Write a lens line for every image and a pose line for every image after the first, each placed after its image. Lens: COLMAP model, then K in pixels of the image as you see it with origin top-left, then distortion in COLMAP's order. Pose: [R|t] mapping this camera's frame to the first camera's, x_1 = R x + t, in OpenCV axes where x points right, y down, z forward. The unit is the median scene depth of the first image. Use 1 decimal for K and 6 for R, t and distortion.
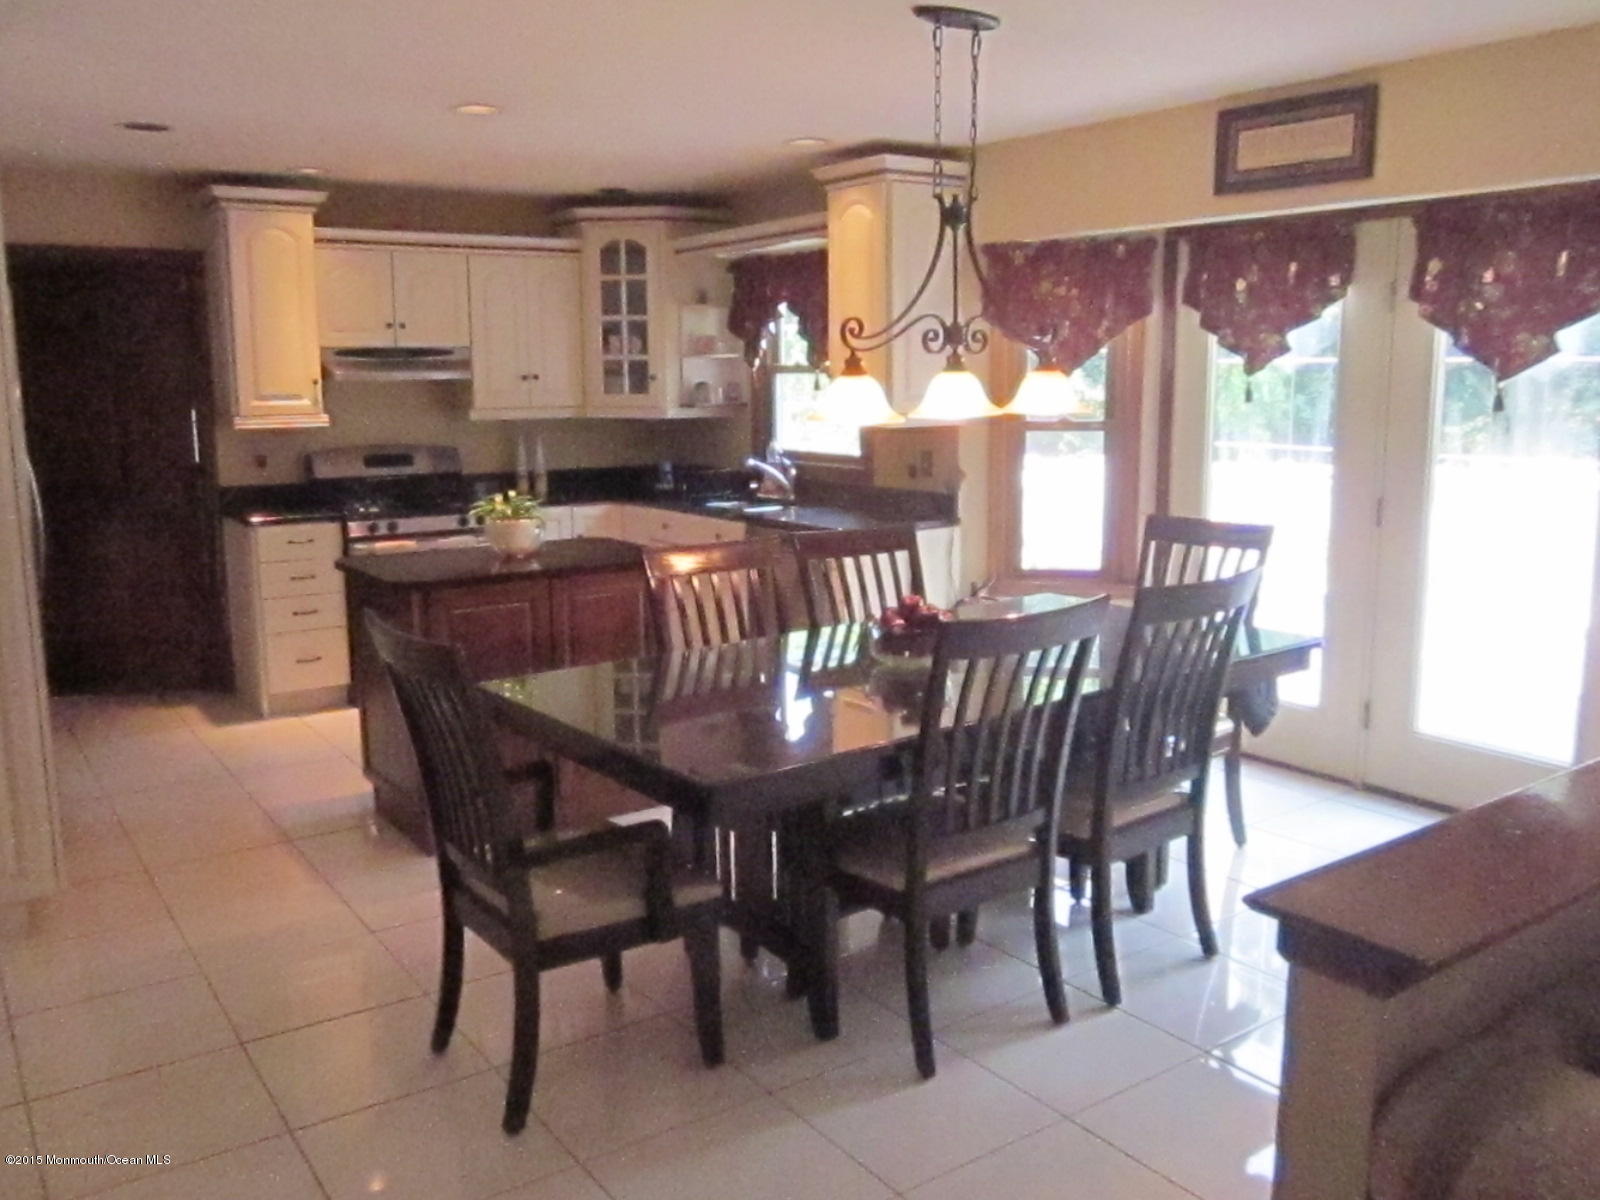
lens RADIAL K [[1314.8, 0, 800.0], [0, 1314.8, 600.0], [0, 0, 1]] dist [0.000309, -0.000381]
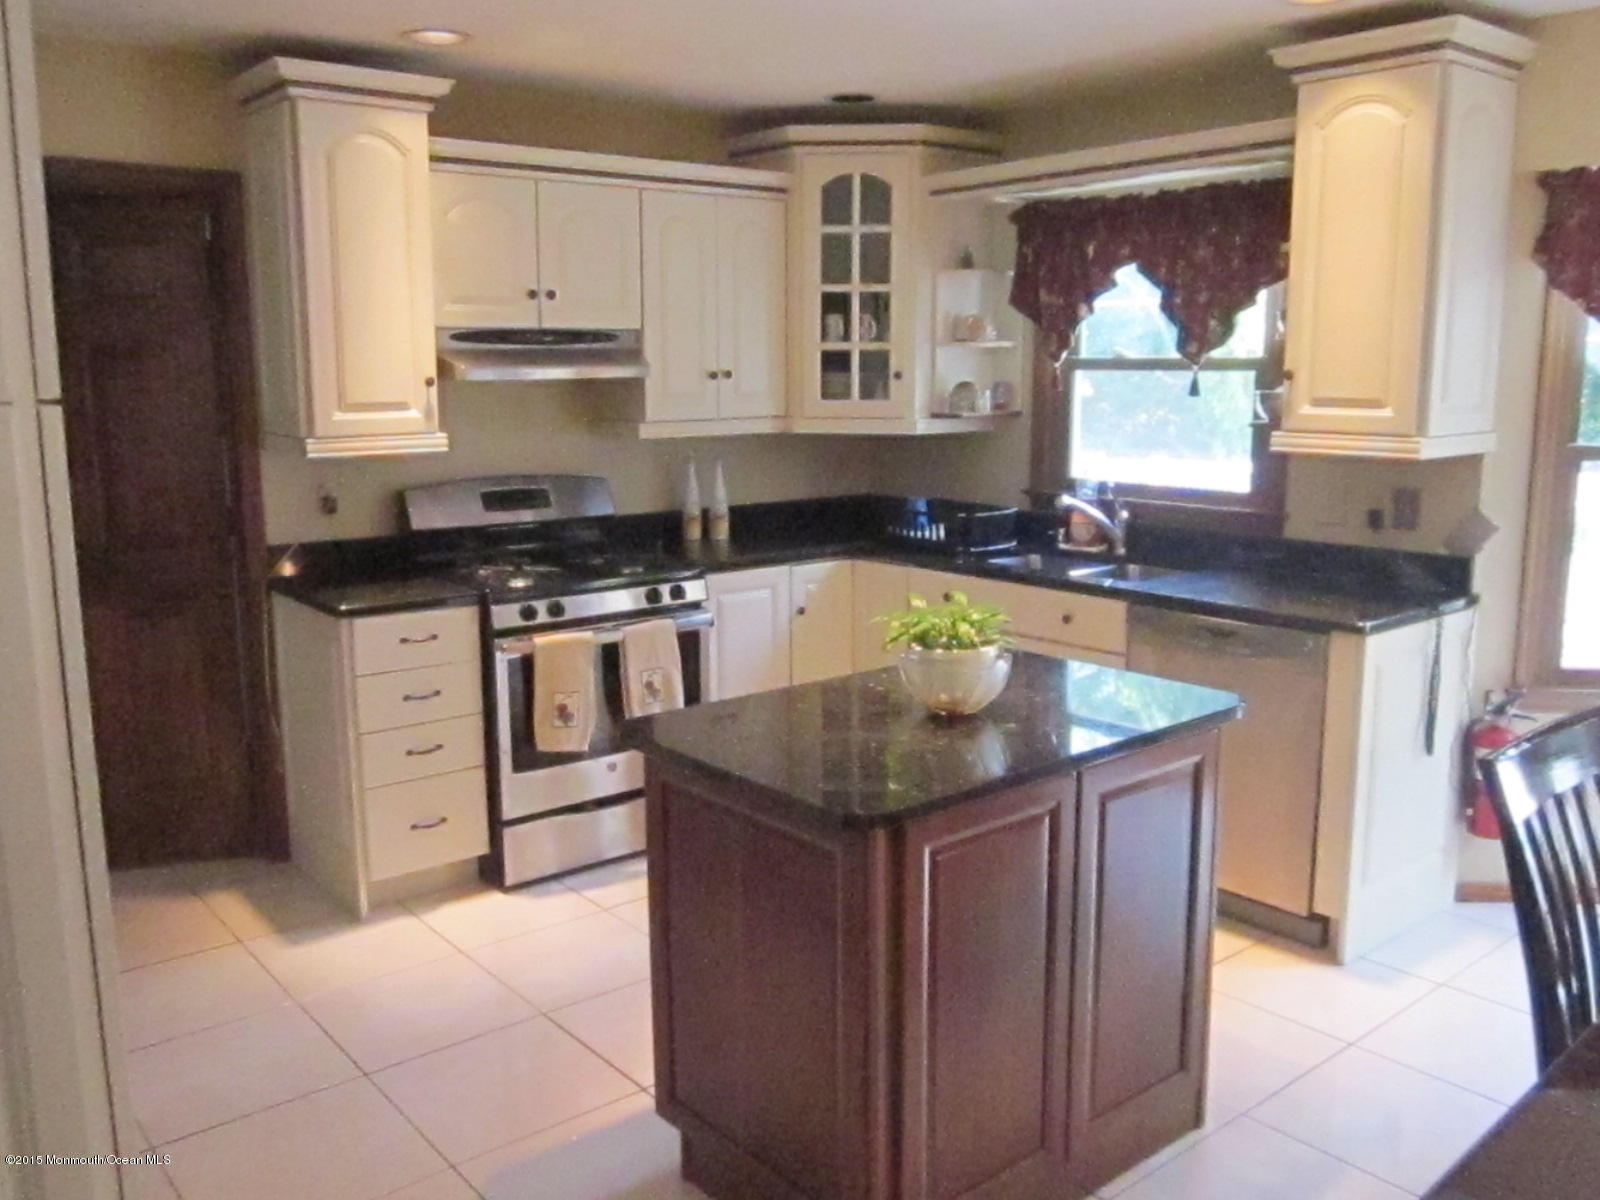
lens RADIAL K [[1306.8, 0, 803.4], [0, 1306.8, 583.7], [0, 0, 1]] dist [-0.001456, 0.004254]
pose [[0.994990, -0.013286, 0.099090, -0.238370], [0.013828, 0.999893, -0.004792, -0.059619], [-0.099015, 0.006138, 0.995067, 0.336533]]
